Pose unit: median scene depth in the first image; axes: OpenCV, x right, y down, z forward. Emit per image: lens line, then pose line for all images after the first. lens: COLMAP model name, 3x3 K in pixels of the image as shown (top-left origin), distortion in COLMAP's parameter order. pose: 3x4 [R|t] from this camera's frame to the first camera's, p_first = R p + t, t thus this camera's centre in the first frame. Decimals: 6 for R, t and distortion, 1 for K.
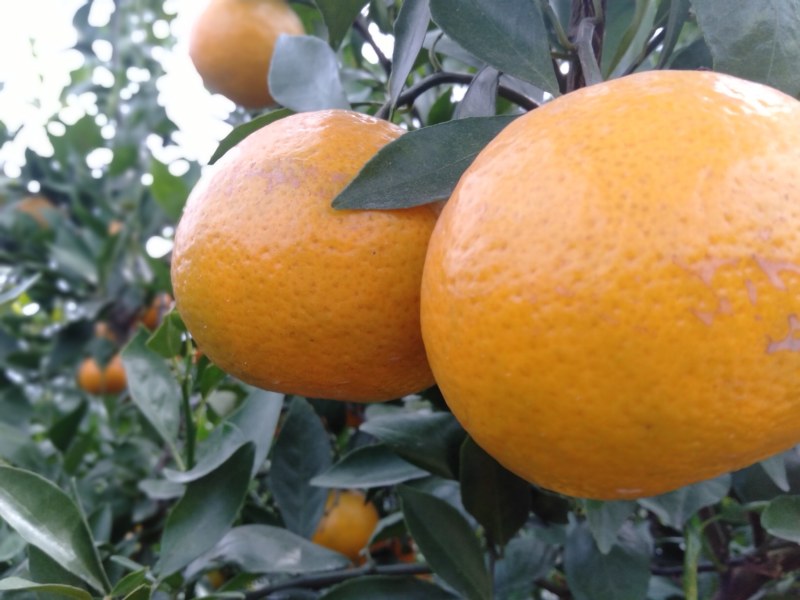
lens RADIAL K [[778.4, 0, 389.7], [0, 778.4, 271.9], [0, 0, 1]] dist [0.105274, -0.286582]
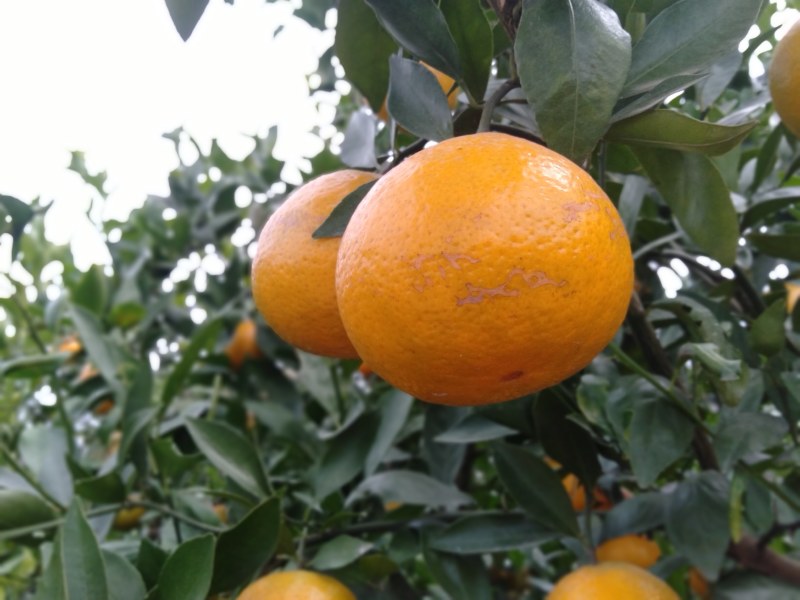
lens RADIAL K [[778.4, 0, 389.7], [0, 778.4, 271.9], [0, 0, 1]] dist [0.105274, -0.286582]
pose [[0.930661, -0.080946, -0.356815, 0.663904], [0.078973, 0.996674, -0.020122, 0.034223], [0.357257, -0.009452, 0.933958, -0.479699]]
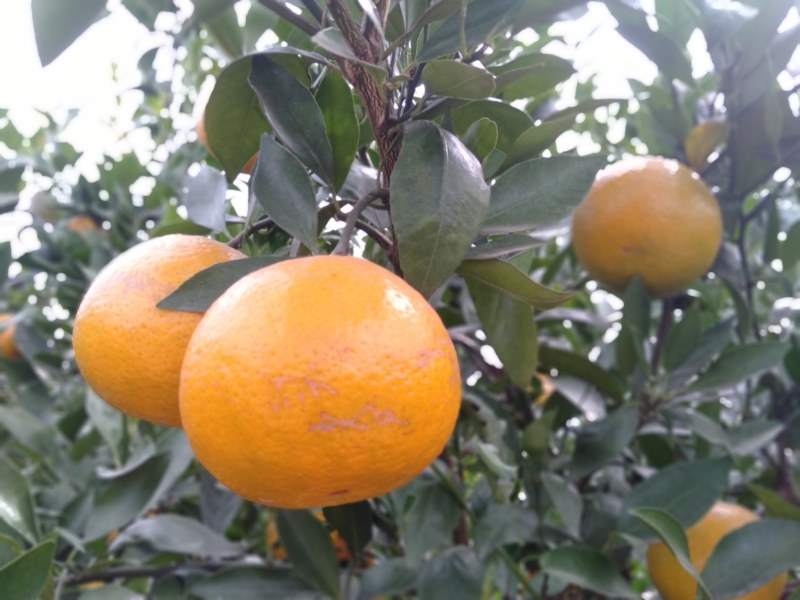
lens RADIAL K [[778.4, 0, 389.7], [0, 778.4, 271.9], [0, 0, 1]] dist [0.105274, -0.286582]
pose [[0.990694, 0.107121, -0.083964, 0.537499], [-0.110107, 0.993412, -0.031755, -0.159255], [0.080010, 0.040704, 0.995963, -0.583980]]
